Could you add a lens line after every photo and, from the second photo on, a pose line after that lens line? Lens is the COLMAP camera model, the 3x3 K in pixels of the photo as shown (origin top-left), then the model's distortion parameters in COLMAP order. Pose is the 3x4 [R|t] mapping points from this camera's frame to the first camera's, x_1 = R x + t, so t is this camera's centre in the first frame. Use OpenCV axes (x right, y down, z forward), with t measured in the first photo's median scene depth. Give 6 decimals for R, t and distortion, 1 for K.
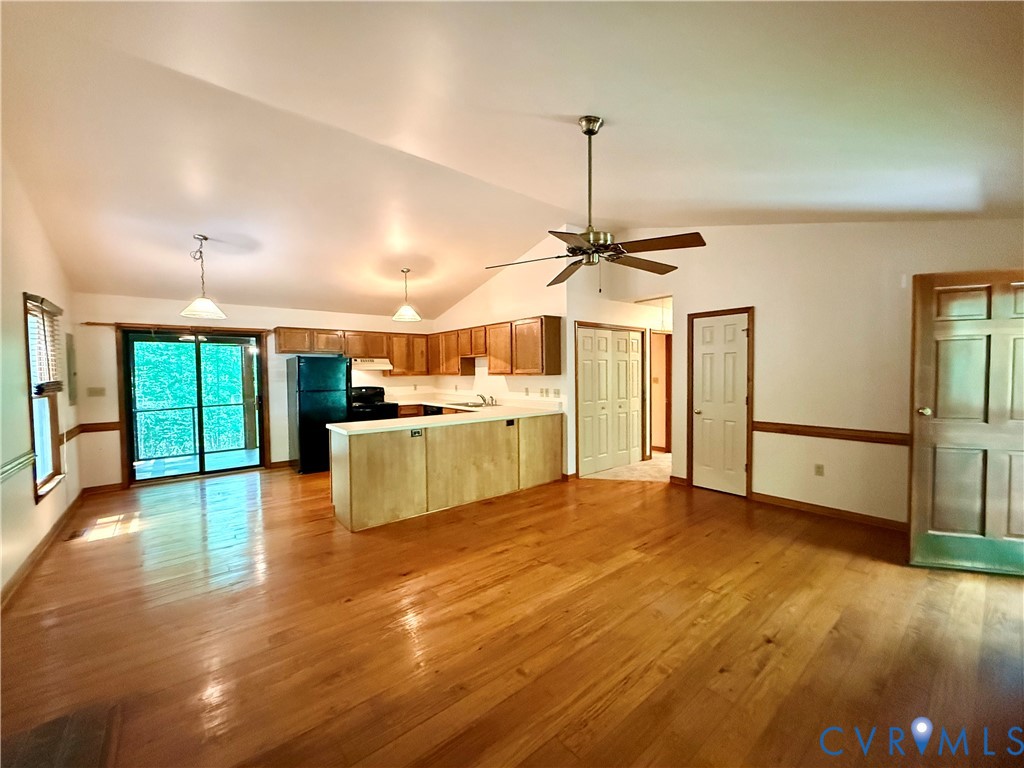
lens RADIAL K [[408.5, 0, 509.4], [0, 408.5, 384.1], [0, 0, 1]] dist [0.000679, -0.000139]
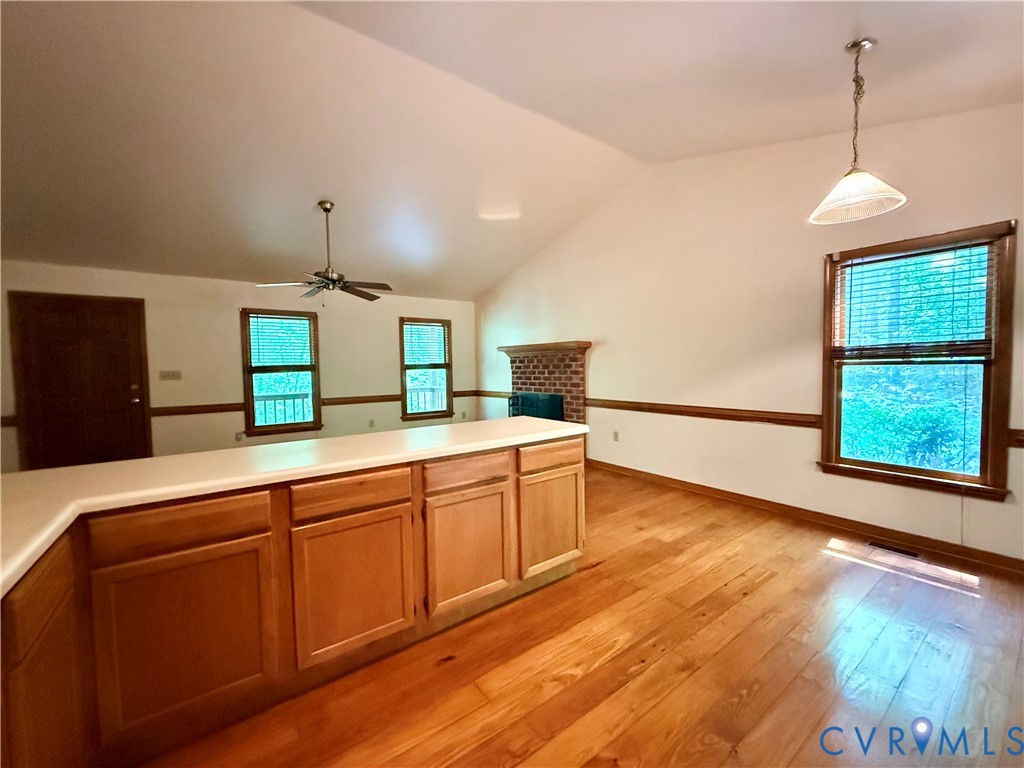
lens RADIAL K [[408.5, 0, 509.4], [0, 408.5, 384.1], [0, 0, 1]] dist [0.000679, -0.000139]
pose [[-0.997747, 0.025927, 0.061877, -0.297286], [0.030471, 0.996818, 0.073660, -0.006540], [-0.059770, 0.075380, -0.995362, 1.260715]]
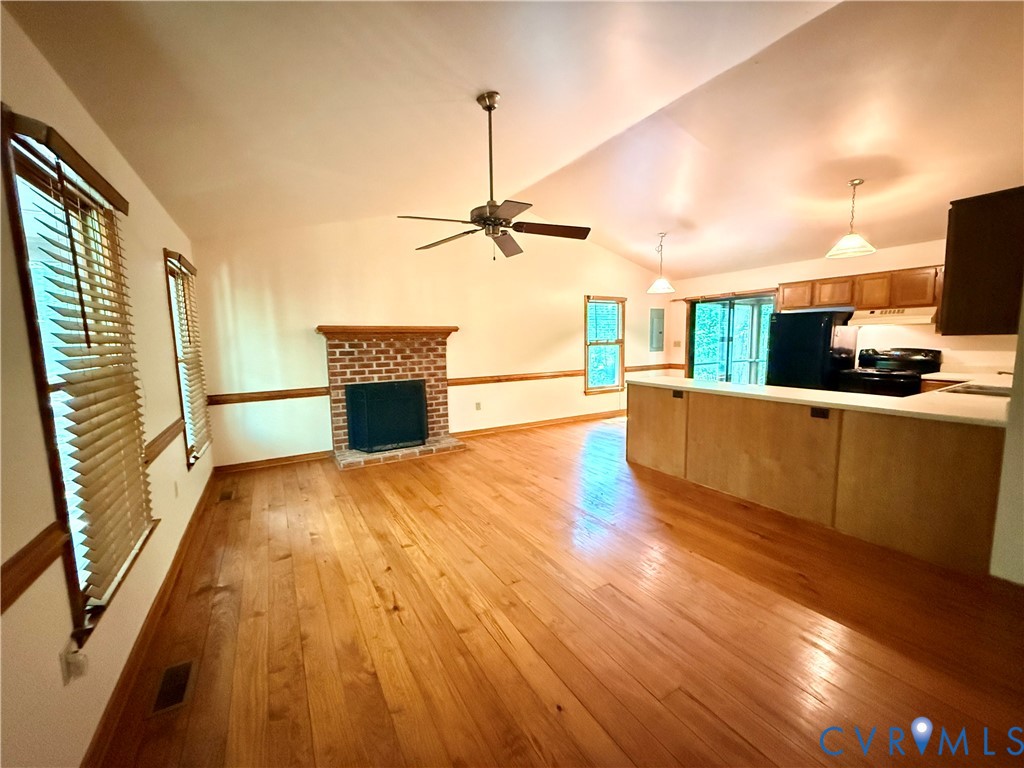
lens RADIAL K [[408.5, 0, 509.4], [0, 408.5, 384.1], [0, 0, 1]] dist [0.000679, -0.000139]
pose [[-0.154856, 0.124322, -0.980084, 0.625335], [-0.010765, 0.991779, 0.127506, -0.020287], [0.987878, 0.030296, -0.152245, 0.585162]]
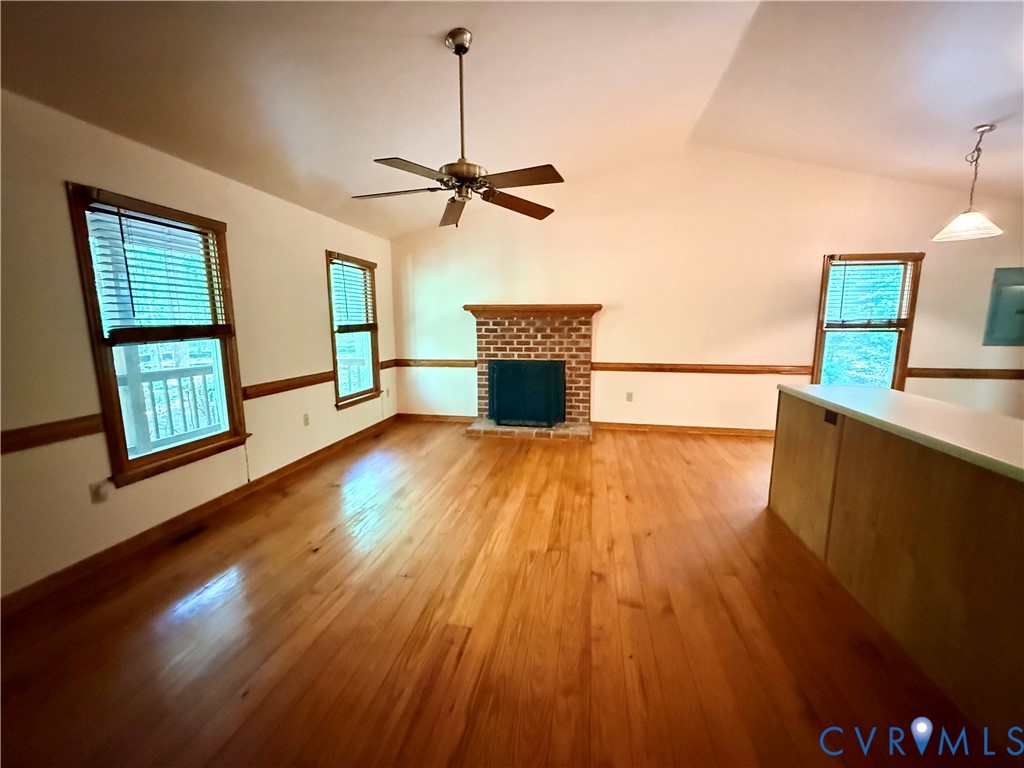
lens RADIAL K [[409.6, 0, 509.8], [0, 409.6, 383.8], [0, 0, 1]] dist [-0.000360, -0.000079]
pose [[-0.773493, 0.107319, -0.624653, 0.366427], [-0.008418, 0.983734, 0.179434, -0.019208], [0.633749, 0.144049, -0.760008, 0.894606]]
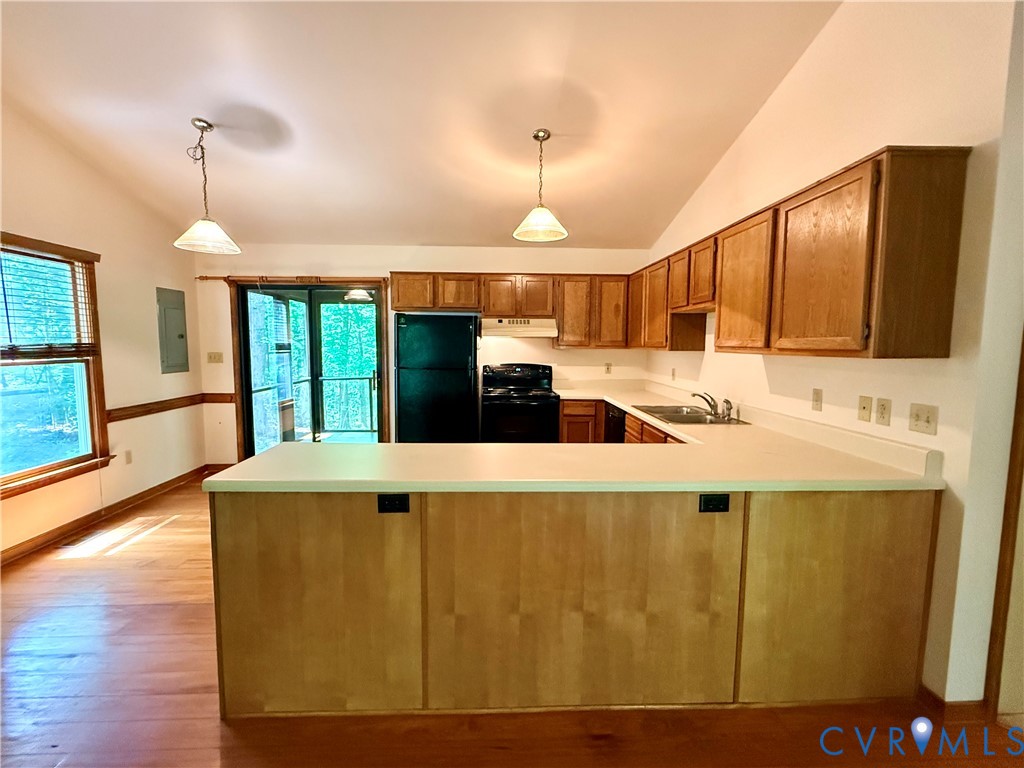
lens RADIAL K [[456.5, 0, 510.4], [0, 456.5, 384.8], [0, 0, 1]] dist [-0.001792, 0.000038]
pose [[0.799488, 0.073083, -0.596220, 0.074774], [-0.036502, 0.996648, 0.073219, -0.016794], [0.599572, -0.036774, 0.799475, 0.577102]]
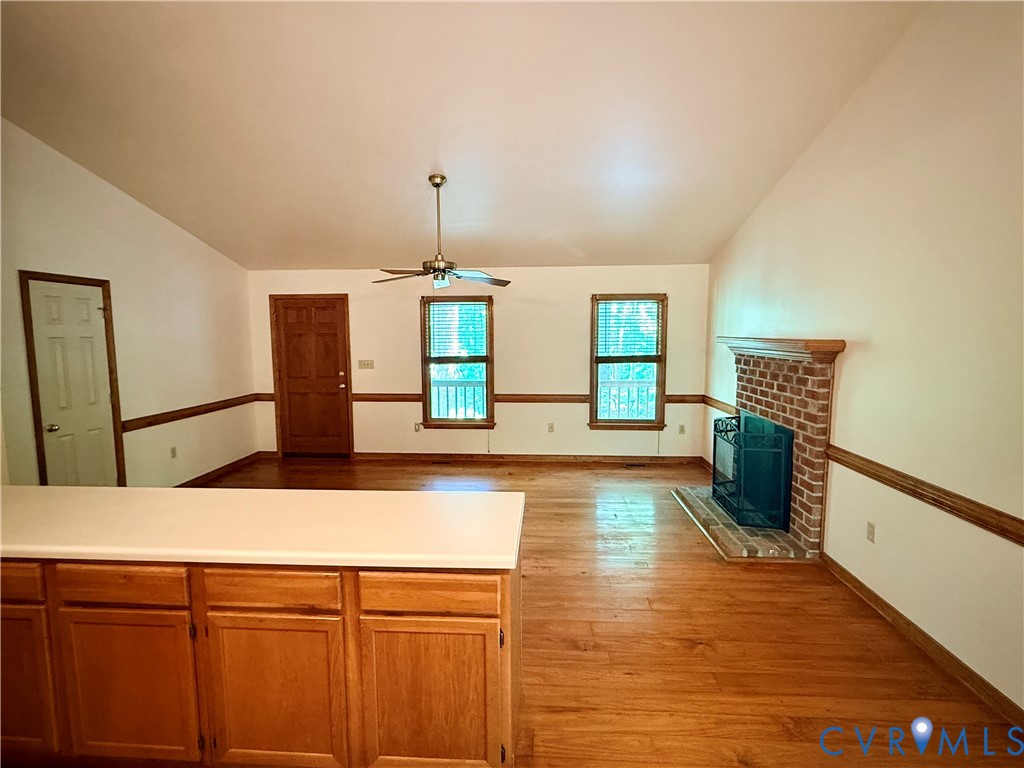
lens RADIAL K [[492.9, 0, 512.0], [0, 492.9, 384.0], [0, 0, 1]] dist [0.001672, 0.000325]
pose [[-0.727897, -0.055067, 0.683472, -0.557372], [0.034856, 0.992510, 0.117088, -0.062927], [-0.684800, 0.109051, -0.720526, 1.001837]]
